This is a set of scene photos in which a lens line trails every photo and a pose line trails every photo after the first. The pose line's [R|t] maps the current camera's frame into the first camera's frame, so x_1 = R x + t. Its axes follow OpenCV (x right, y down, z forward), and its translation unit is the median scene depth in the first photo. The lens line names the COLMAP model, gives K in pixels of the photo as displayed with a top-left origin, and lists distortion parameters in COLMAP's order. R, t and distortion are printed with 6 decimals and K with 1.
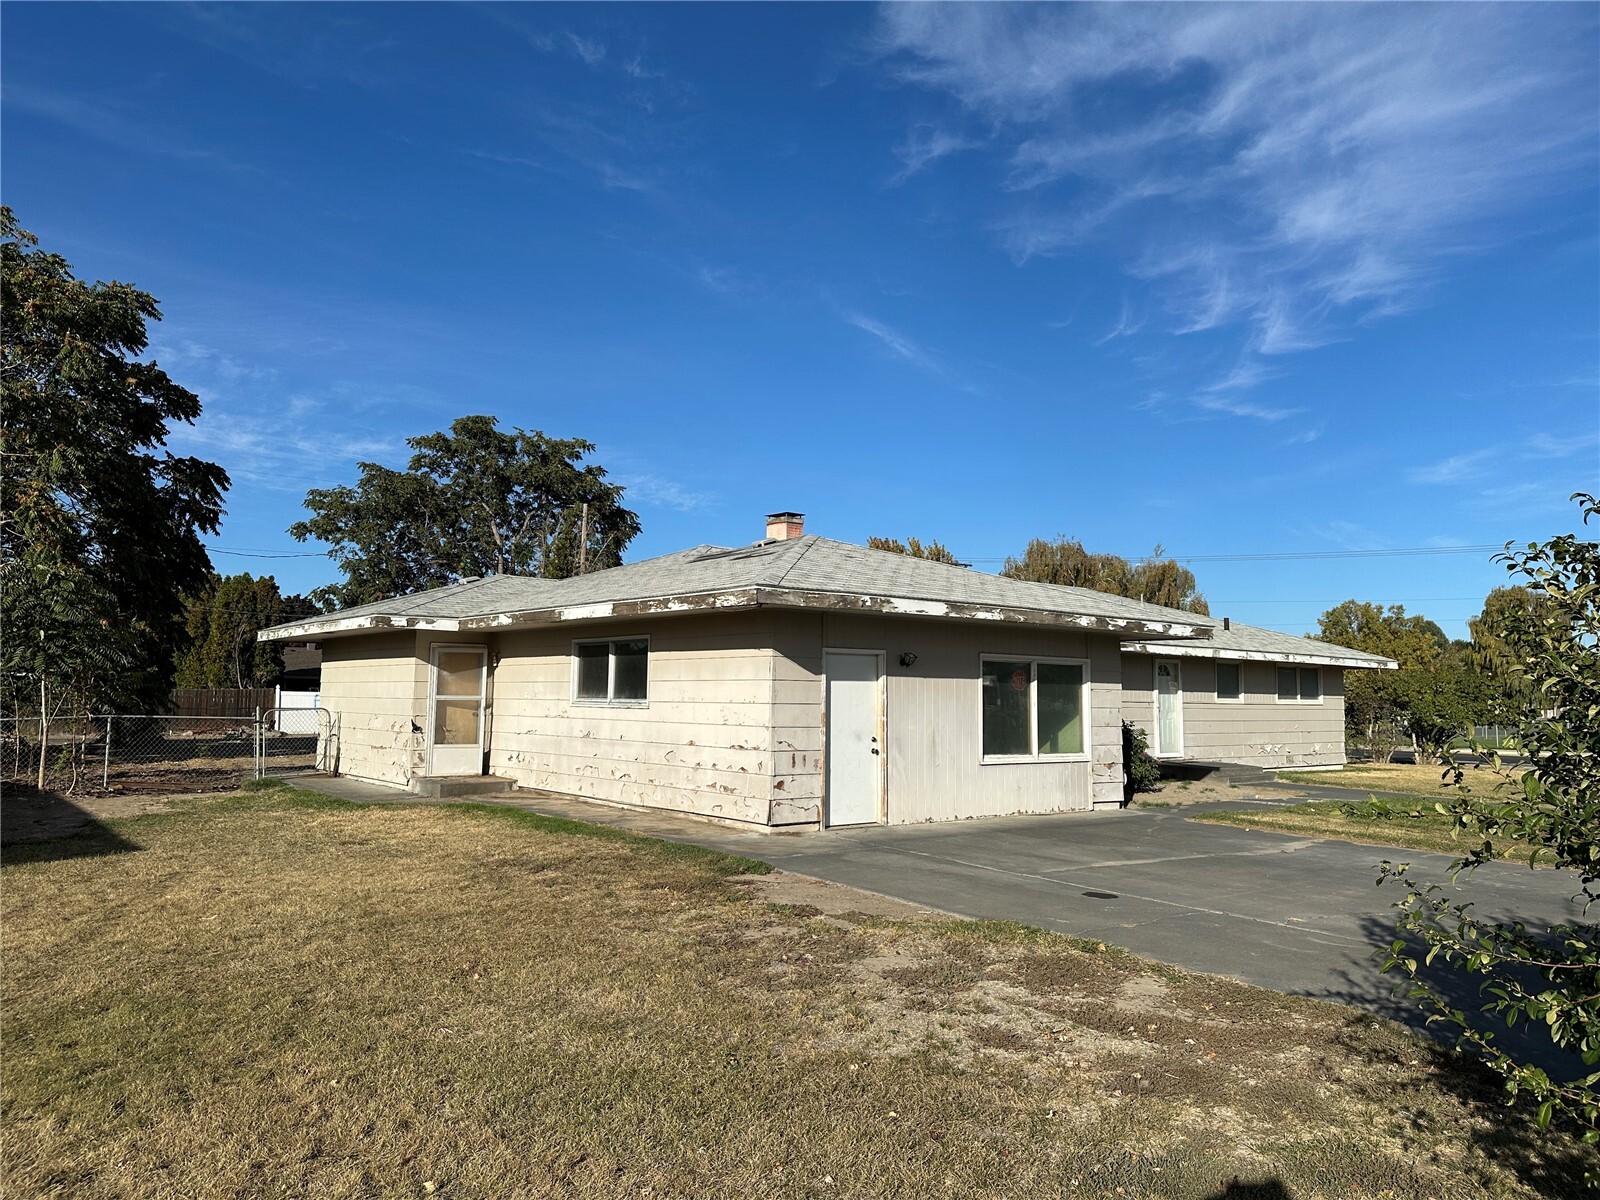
lens RADIAL K [[1174.2, 0, 749.2], [0, 1174.2, 633.5], [0, 0, 1]] dist [0.079770, -0.078799]
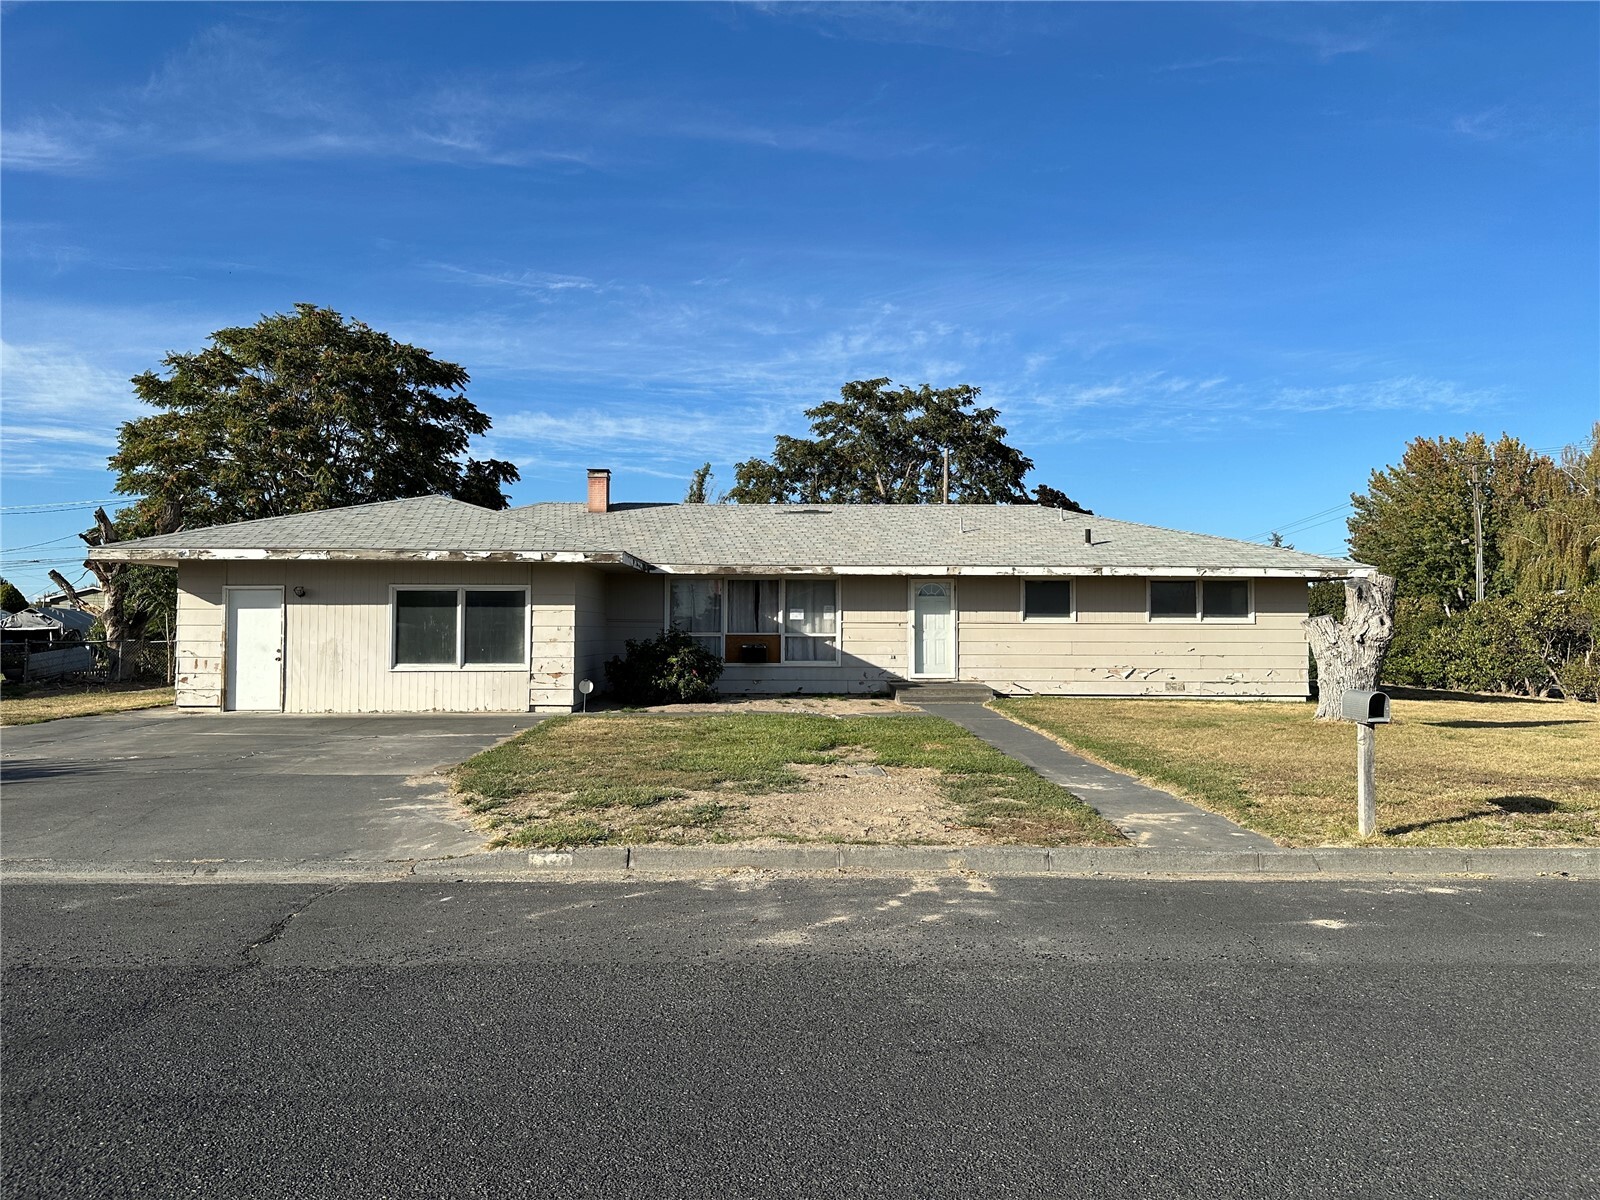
lens RADIAL K [[1174.2, 0, 749.2], [0, 1174.2, 633.5], [0, 0, 1]] dist [0.079770, -0.078799]
pose [[0.781658, -0.013415, -0.623564, 0.628624], [0.042863, 0.998560, 0.032247, 0.021852], [0.622233, -0.051934, 0.781107, 0.114470]]
